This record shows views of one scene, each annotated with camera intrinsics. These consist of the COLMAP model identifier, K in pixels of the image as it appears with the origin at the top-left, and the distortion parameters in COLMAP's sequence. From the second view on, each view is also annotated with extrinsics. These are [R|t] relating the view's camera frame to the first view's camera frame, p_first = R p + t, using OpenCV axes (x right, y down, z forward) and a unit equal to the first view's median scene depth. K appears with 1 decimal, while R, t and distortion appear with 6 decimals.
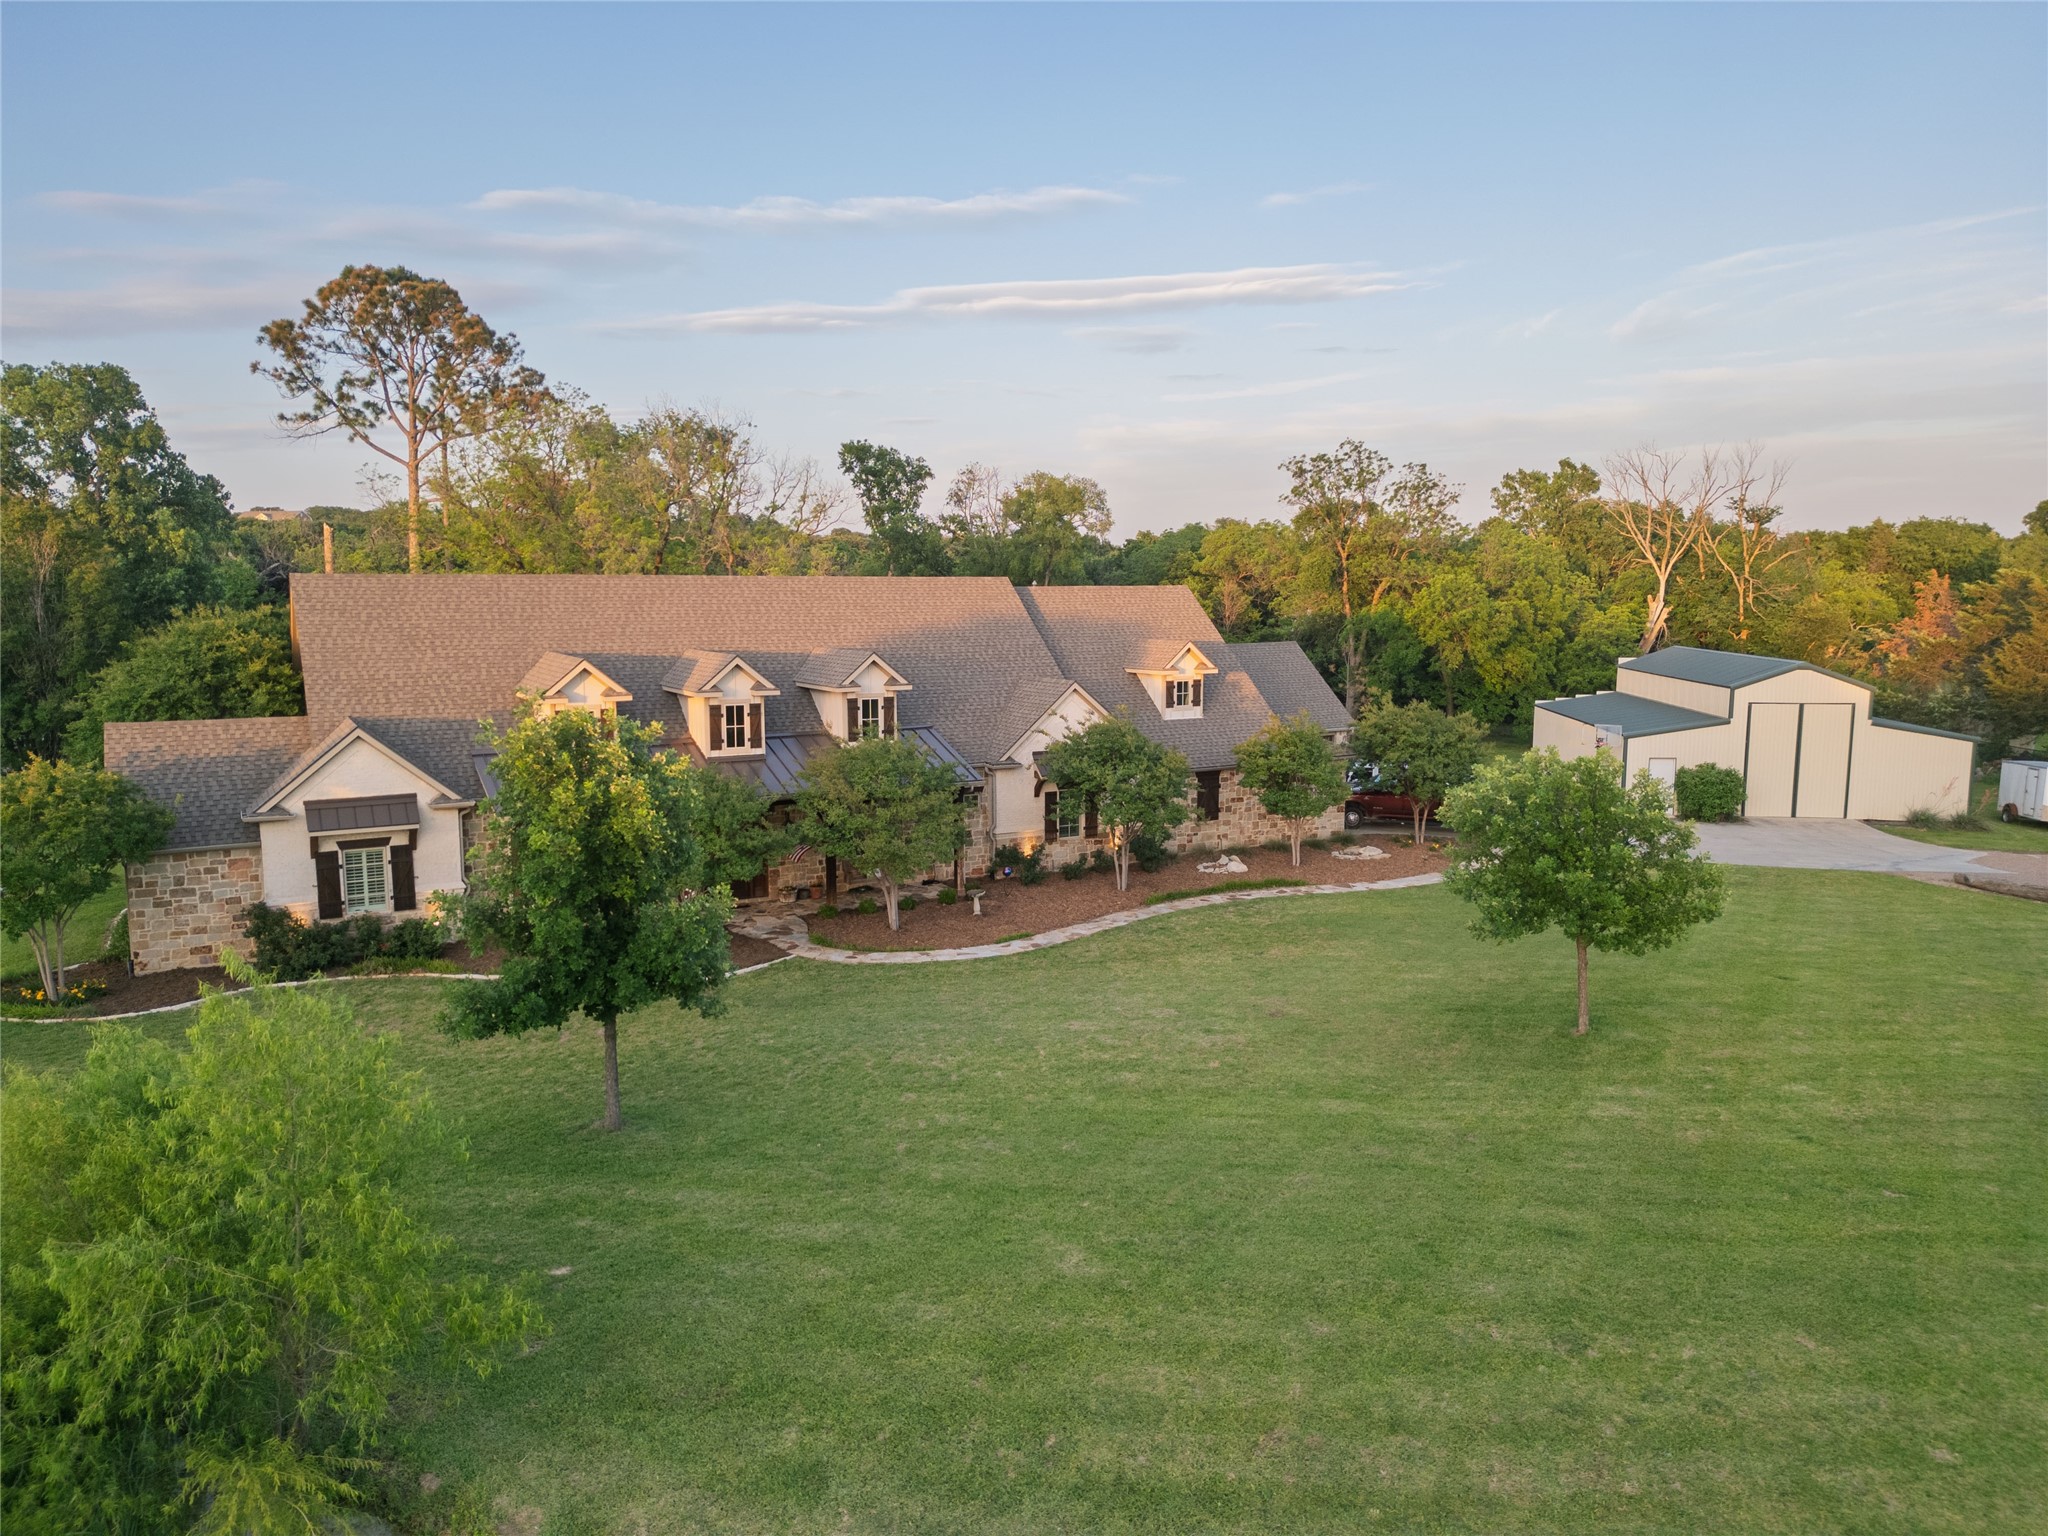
lens RADIAL K [[1447.8, 0, 1017.8], [0, 1447.8, 795.9], [0, 0, 1]] dist [0.074166, -0.062864]
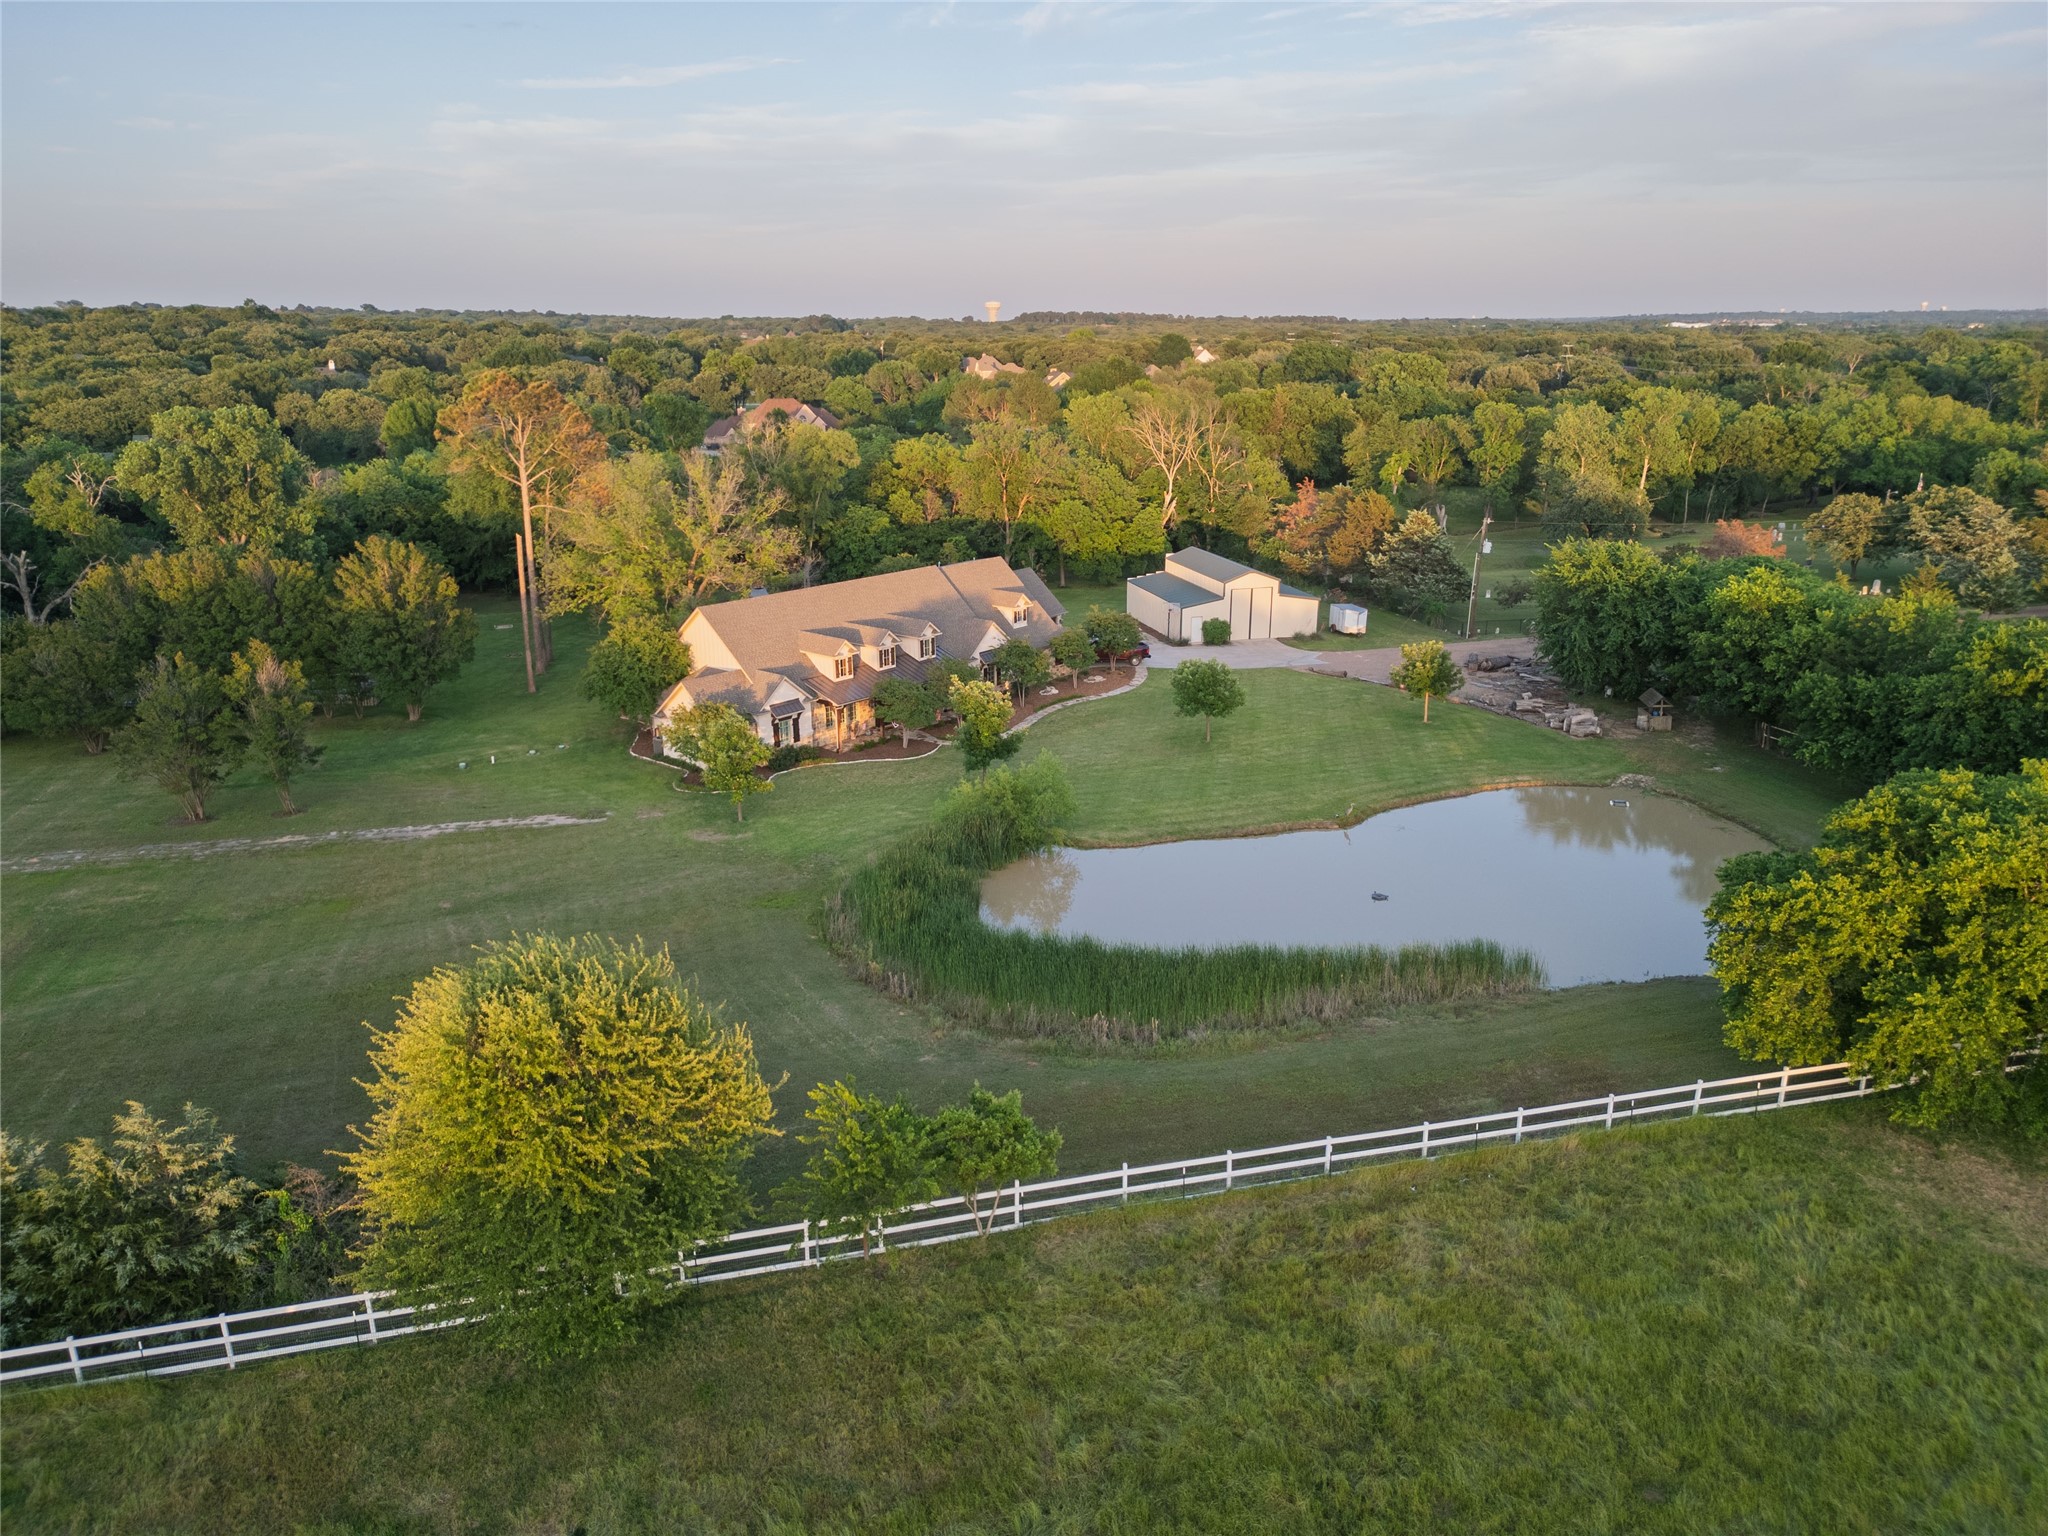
lens RADIAL K [[1447.8, 0, 1017.8], [0, 1447.8, 795.9], [0, 0, 1]] dist [0.074166, -0.062864]
pose [[0.937464, -0.113419, 0.329086, -0.785652], [0.057115, 0.982733, 0.175995, -0.226378], [-0.343365, -0.146193, 0.927754, -1.357357]]
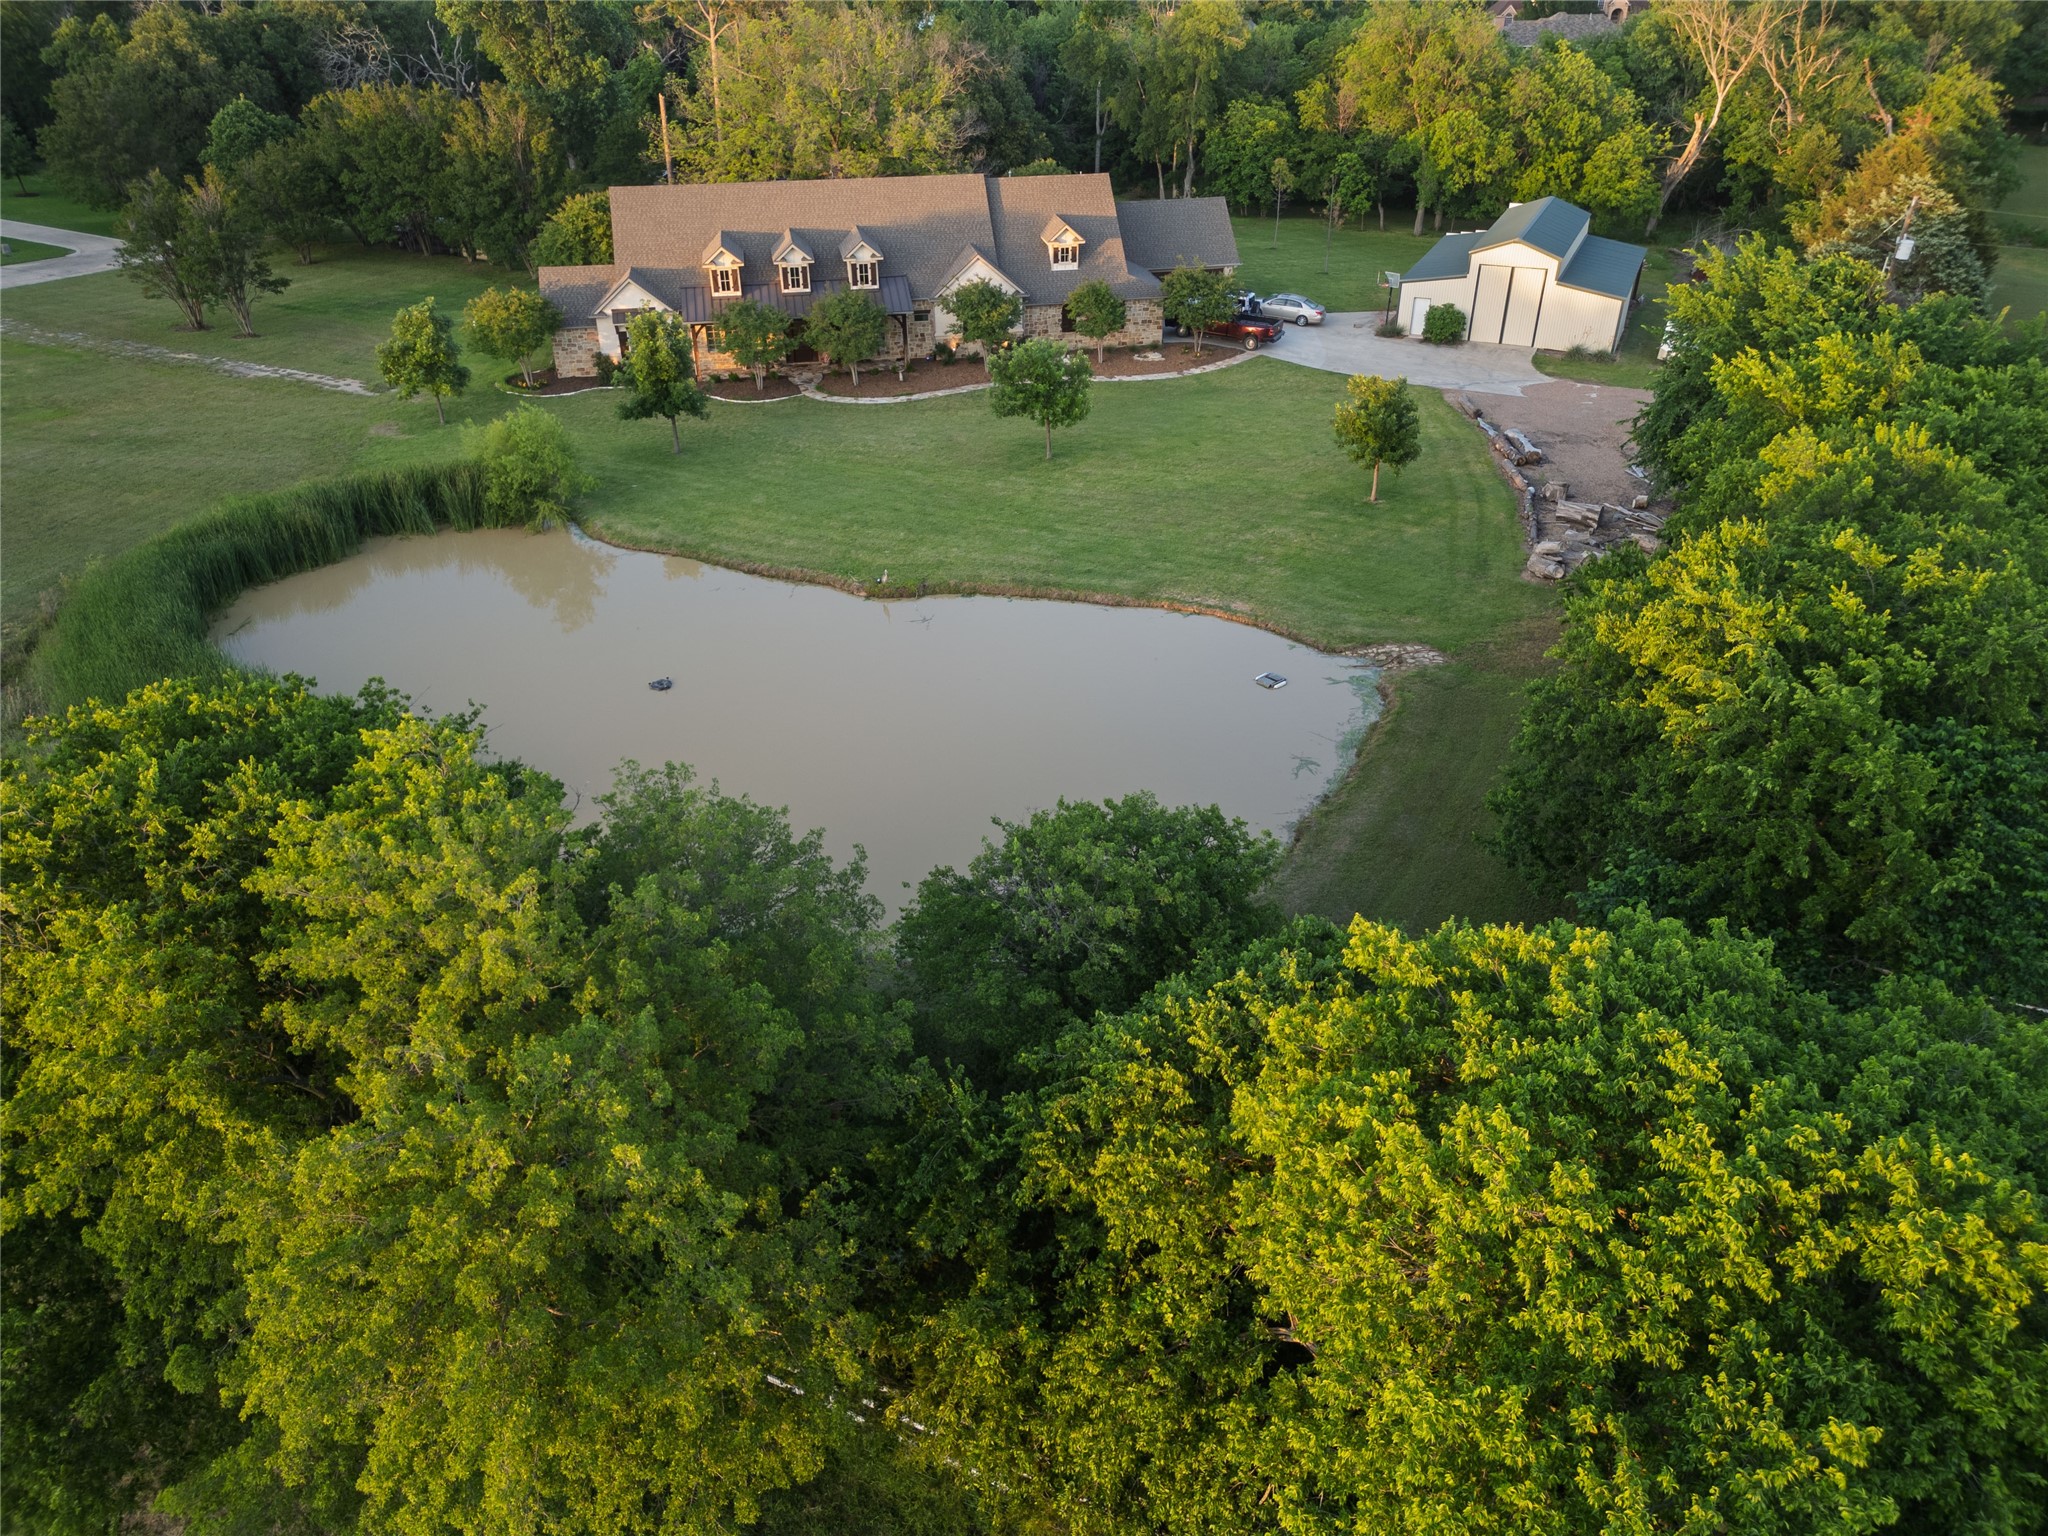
lens RADIAL K [[1447.8, 0, 1017.8], [0, 1447.8, 795.9], [0, 0, 1]] dist [0.074166, -0.062864]
pose [[0.947114, 0.162007, -0.277000, 0.779838], [-0.038365, 0.914178, 0.403494, -0.216884], [0.318596, -0.371528, 0.872046, -0.978724]]
